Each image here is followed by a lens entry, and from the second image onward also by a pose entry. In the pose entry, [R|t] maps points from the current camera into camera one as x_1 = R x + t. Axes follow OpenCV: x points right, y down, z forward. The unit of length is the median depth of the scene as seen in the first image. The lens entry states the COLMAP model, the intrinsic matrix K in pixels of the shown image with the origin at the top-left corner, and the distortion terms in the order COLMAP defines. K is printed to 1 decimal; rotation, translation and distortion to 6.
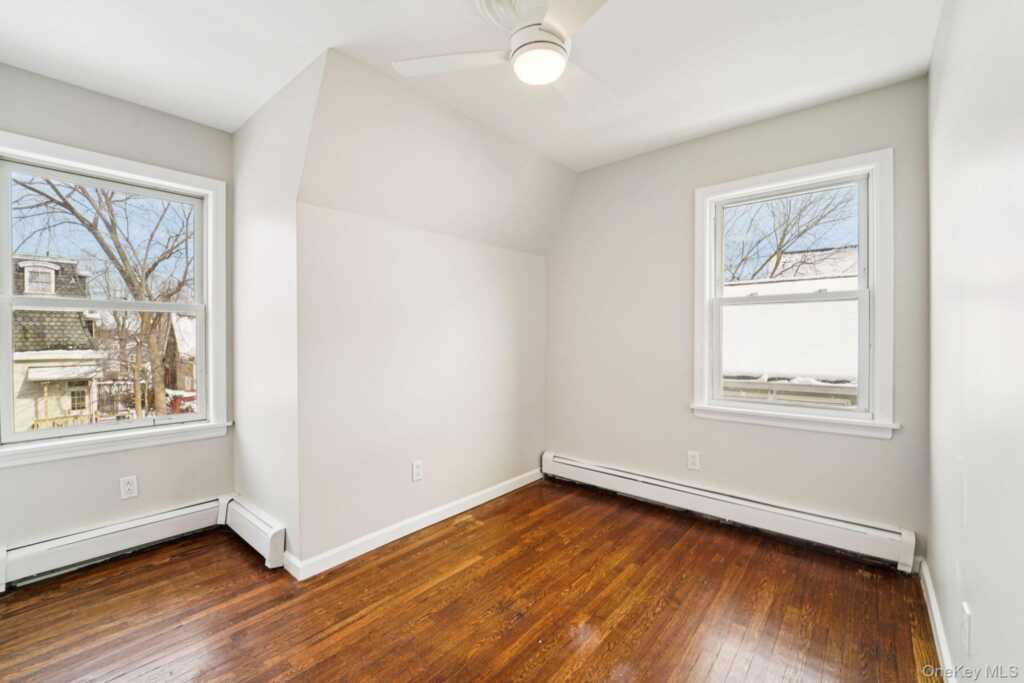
lens RADIAL K [[419.6, 0, 510.7], [0, 419.6, 338.8], [0, 0, 1]] dist [-0.023060, 0.000058]
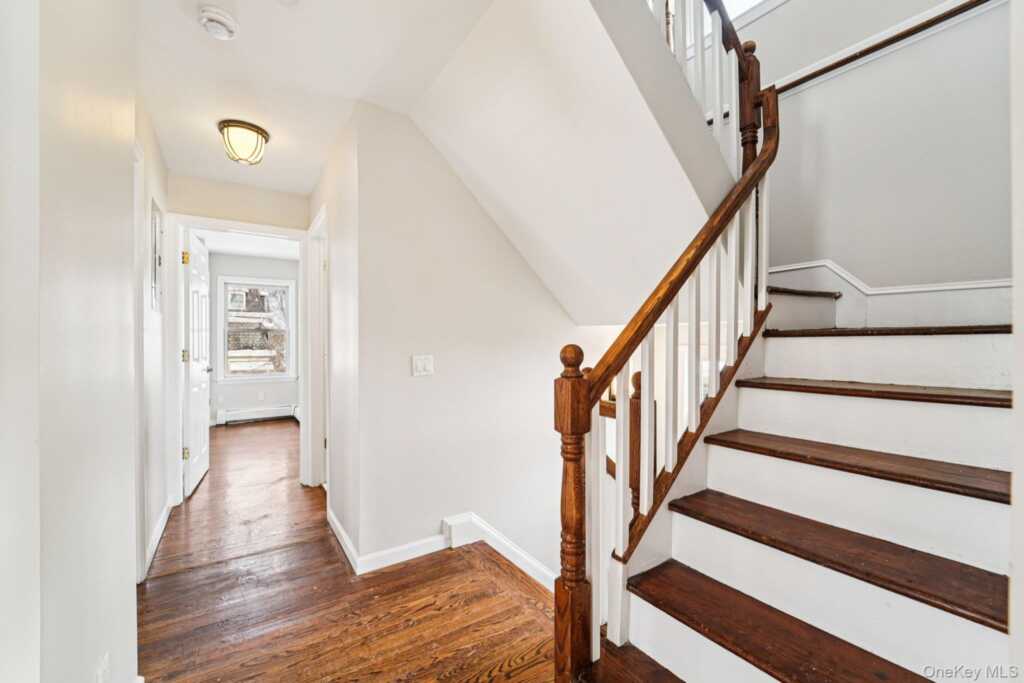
lens RADIAL K [[422.5, 0, 511.5], [0, 422.5, 343.6], [0, 0, 1]] dist [-0.022848, -0.000039]
pose [[0.961660, 0.004481, -0.274209, 1.380110], [-0.004272, 0.999990, 0.001358, -0.004636], [0.274213, -0.000134, 0.961669, -1.181614]]
